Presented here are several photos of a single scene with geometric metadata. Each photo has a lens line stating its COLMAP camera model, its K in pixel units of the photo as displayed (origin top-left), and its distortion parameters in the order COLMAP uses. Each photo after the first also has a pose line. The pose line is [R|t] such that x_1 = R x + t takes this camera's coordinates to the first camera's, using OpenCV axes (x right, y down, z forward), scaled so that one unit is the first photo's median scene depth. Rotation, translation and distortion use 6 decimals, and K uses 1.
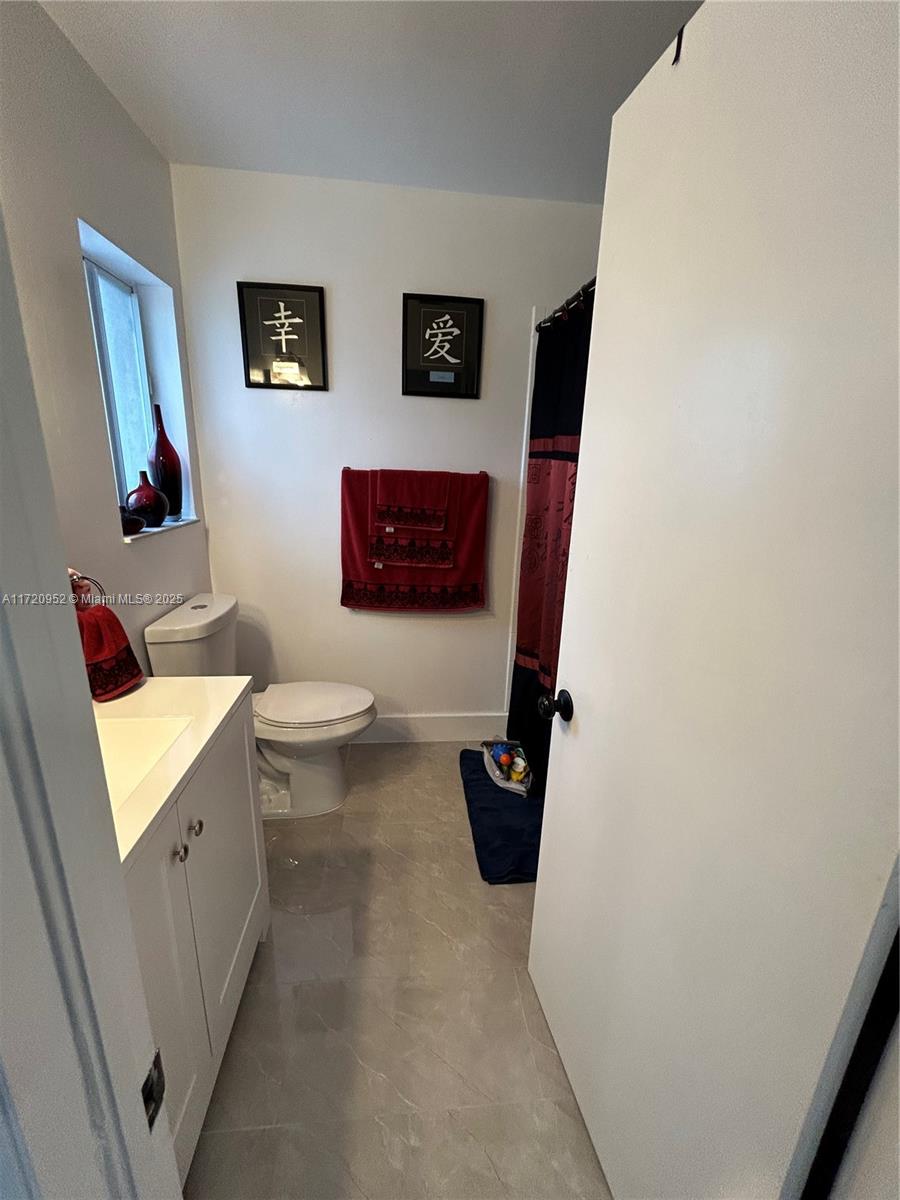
lens RADIAL K [[486.5, 0, 450.0], [0, 486.5, 600.0], [0, 0, 1]] dist [0.000613, 0.000325]
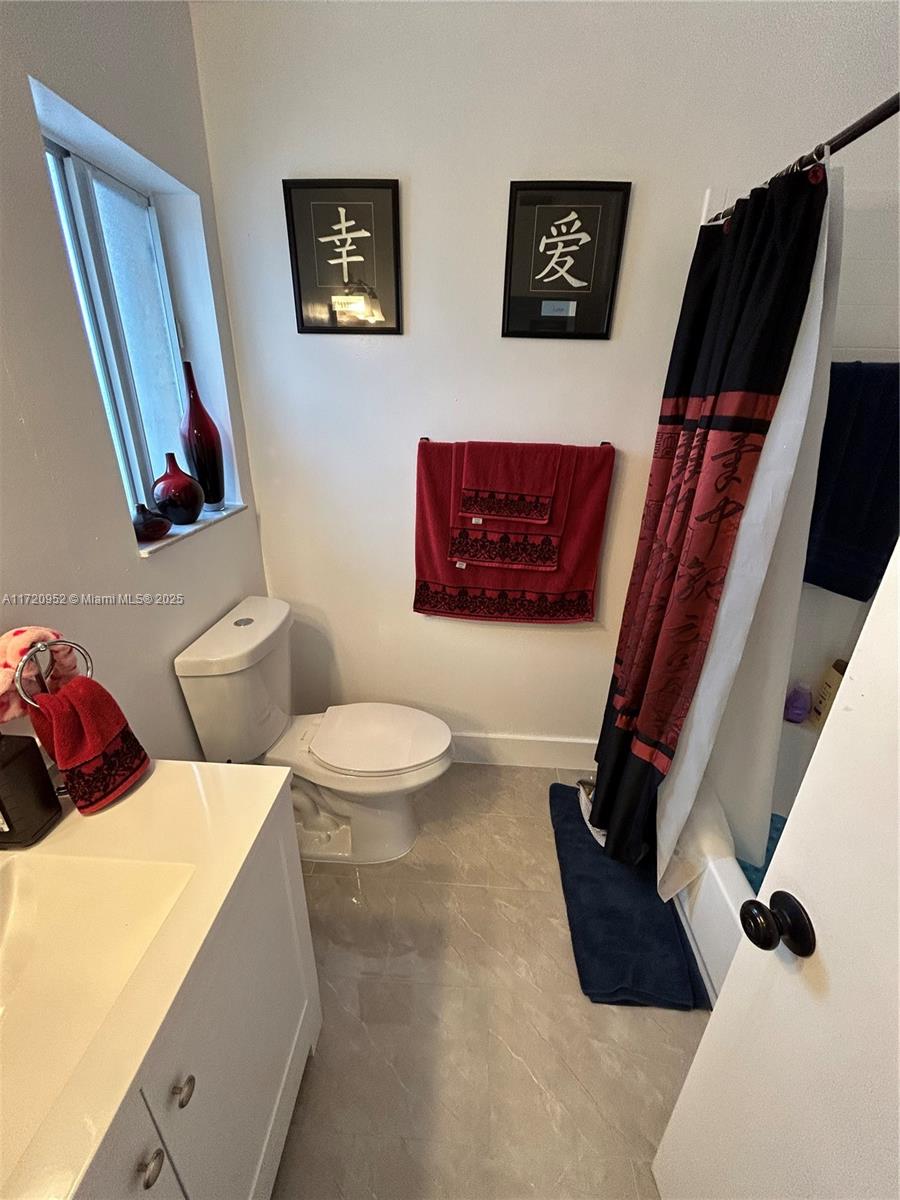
lens RADIAL K [[486.5, 0, 450.0], [0, 486.5, 600.0], [0, 0, 1]] dist [0.000613, 0.000325]
pose [[0.988711, 0.047972, -0.141948, -0.053588], [-0.030341, 0.991835, 0.123866, -0.120992], [0.146731, -0.118160, 0.982094, 0.230644]]
